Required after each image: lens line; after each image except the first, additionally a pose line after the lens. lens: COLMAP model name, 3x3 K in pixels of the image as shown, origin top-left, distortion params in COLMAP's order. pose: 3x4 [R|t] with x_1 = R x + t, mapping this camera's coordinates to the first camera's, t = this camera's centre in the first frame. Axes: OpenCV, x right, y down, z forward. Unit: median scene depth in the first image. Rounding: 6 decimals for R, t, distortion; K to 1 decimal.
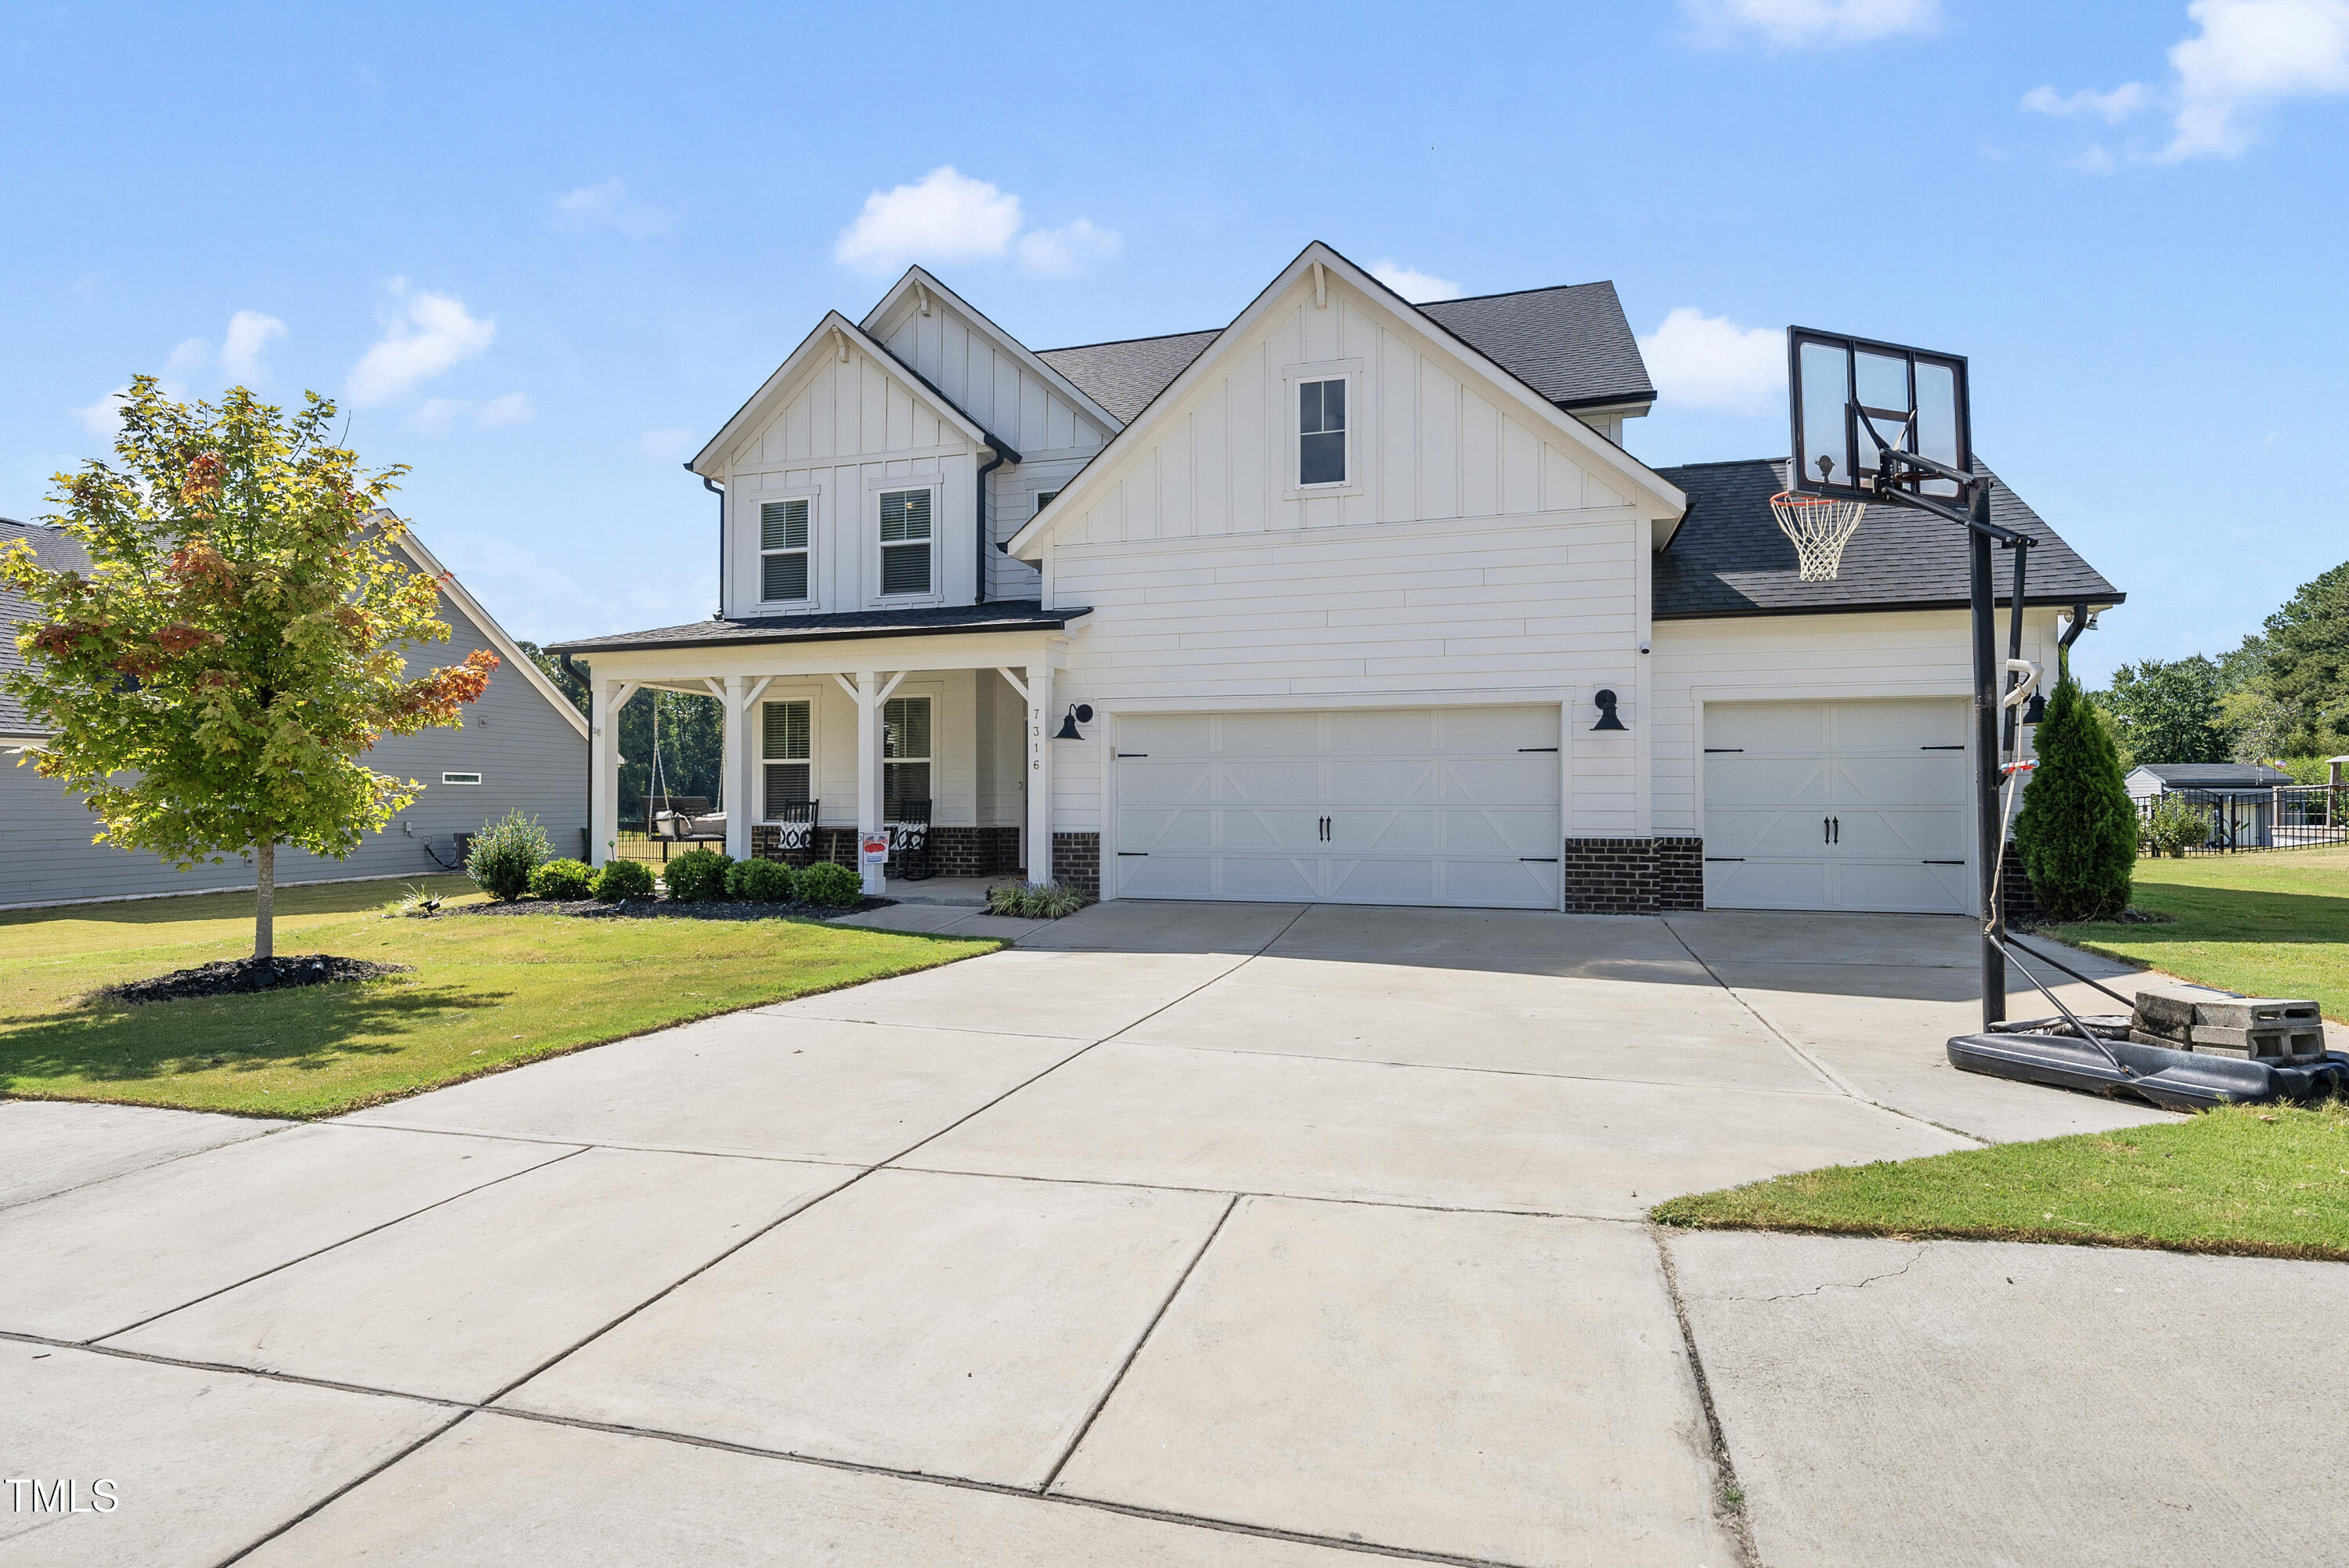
lens RADIAL K [[1168.5, 0, 1174.5], [0, 1168.5, 784.0], [0, 0, 1]] dist [0.000677, -0.000041]
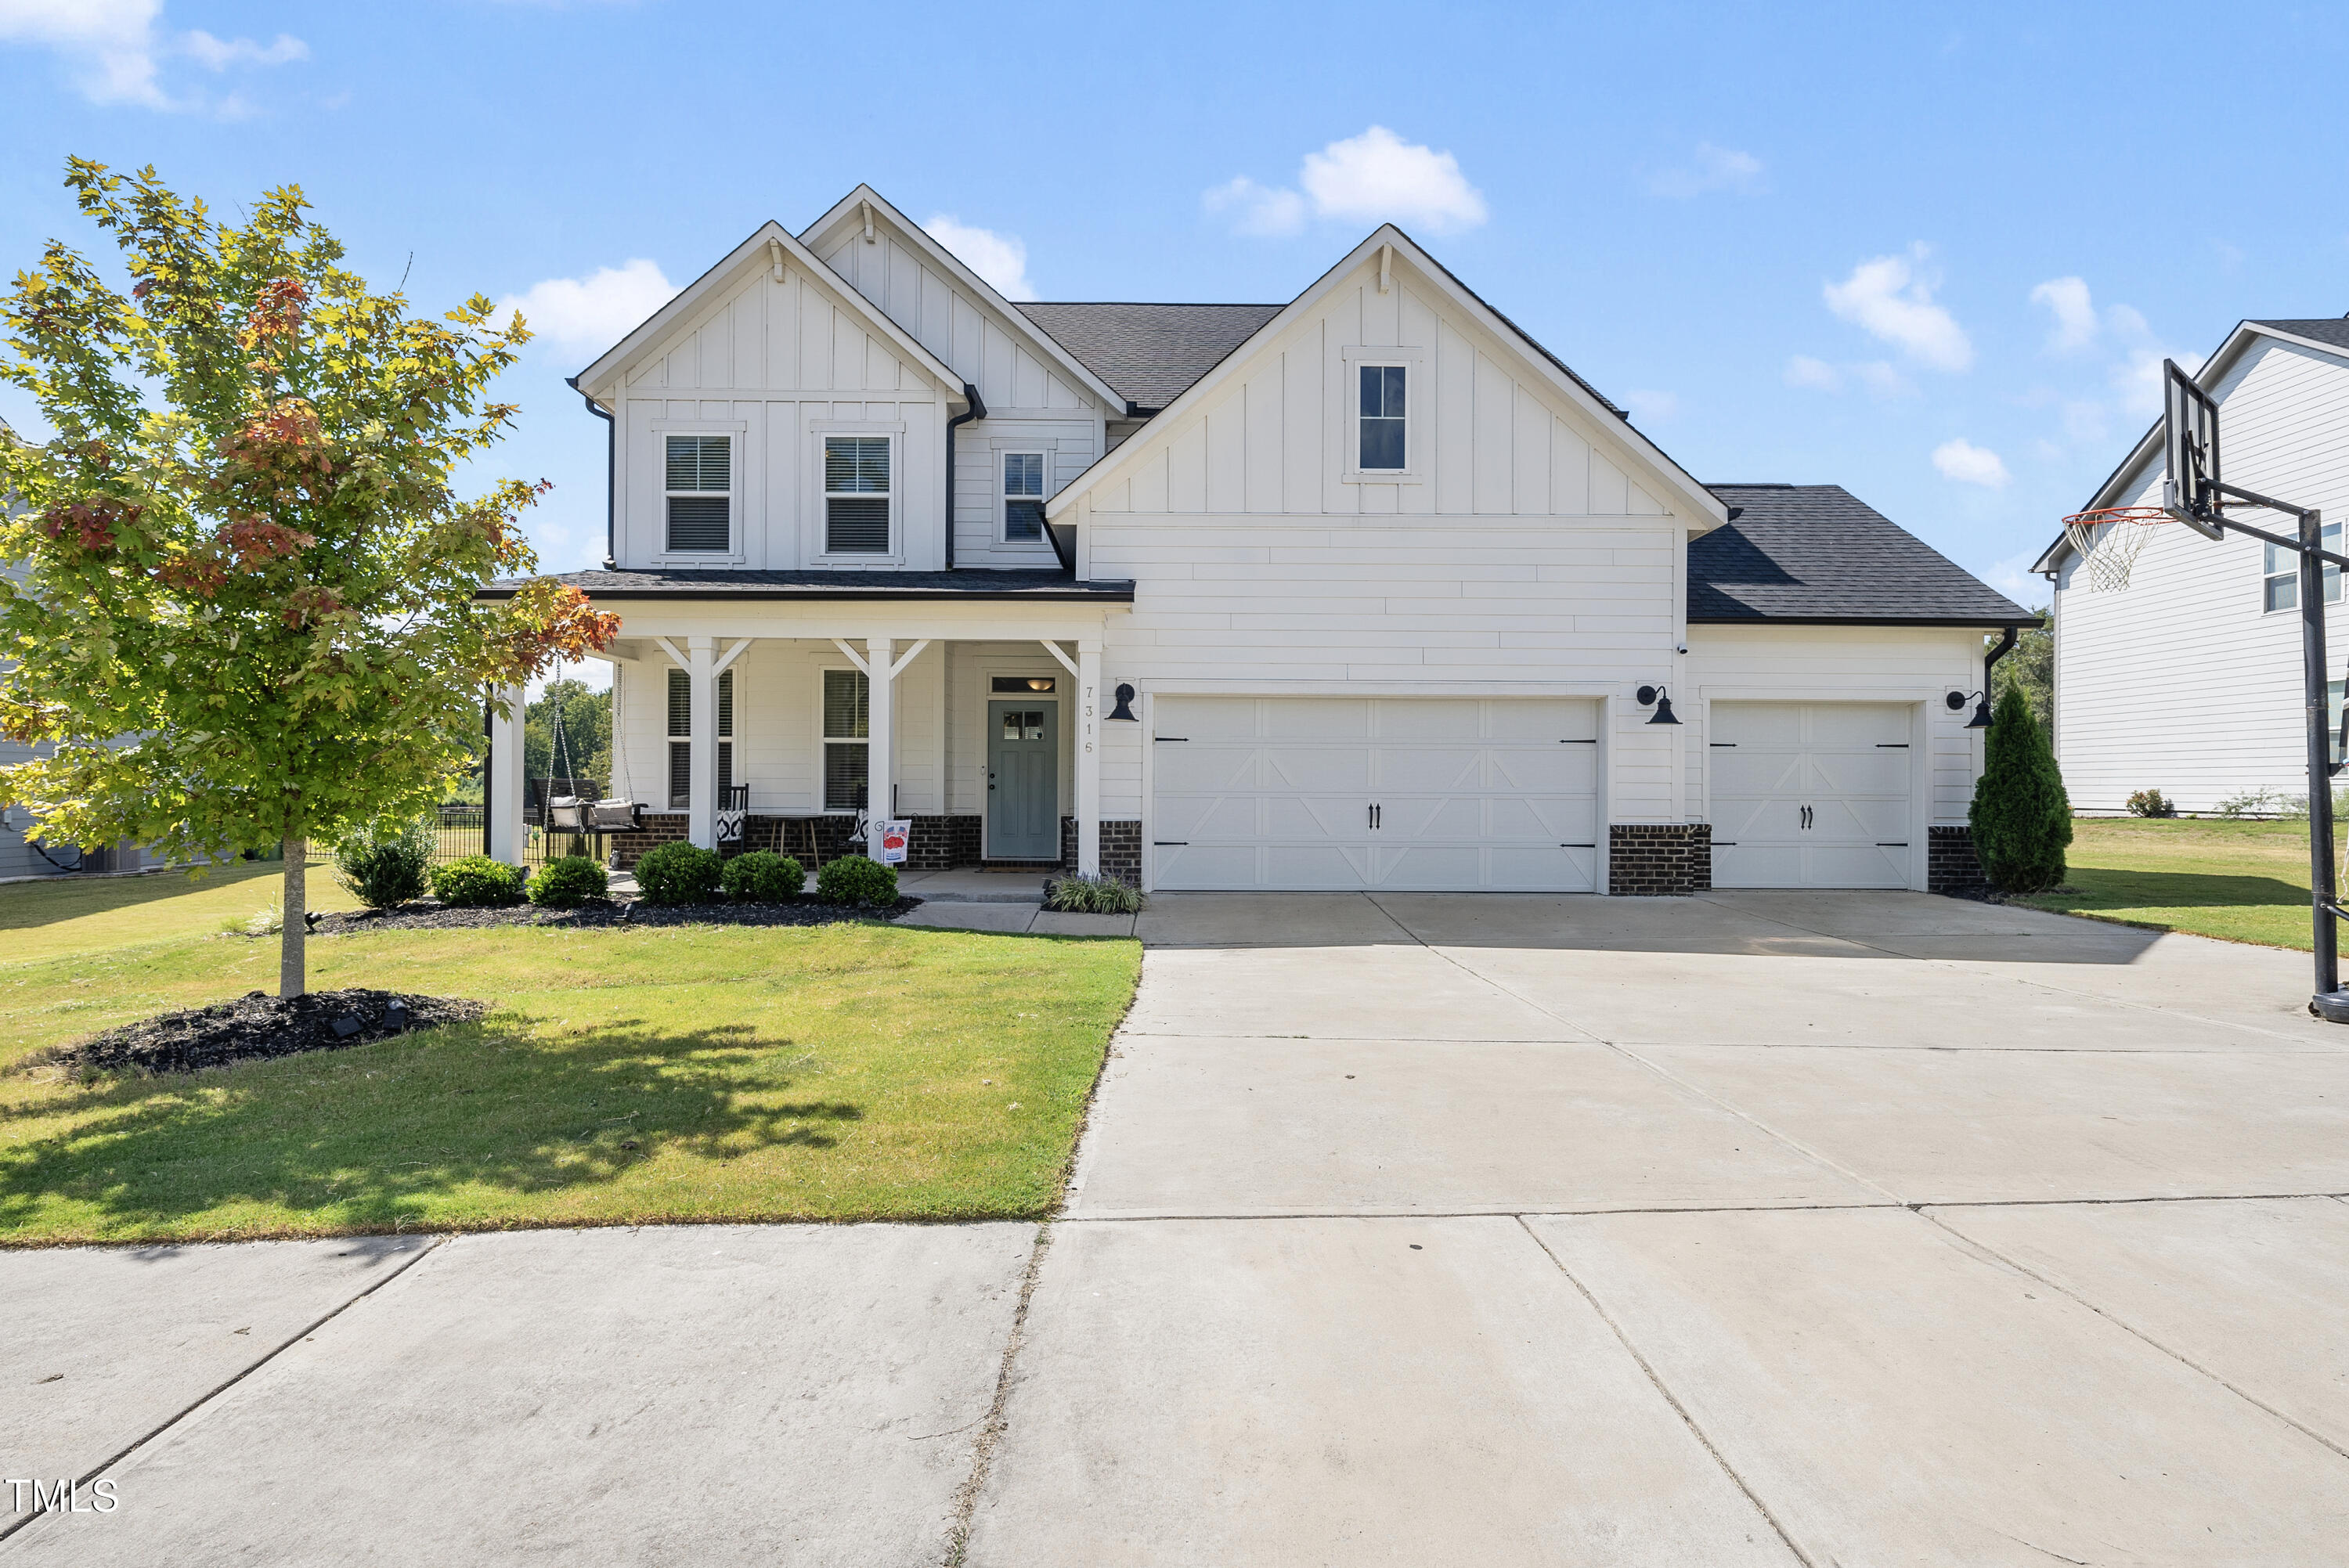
lens RADIAL K [[1152.0, 0, 1174.5], [0, 1152.0, 784.0], [0, 0, 1]] dist [0.001890, 0.000689]
pose [[0.954079, 0.007267, 0.299466, -0.323599], [-0.009948, 0.999923, 0.007430, 0.004906], [-0.299389, -0.010068, 0.954078, 0.110957]]
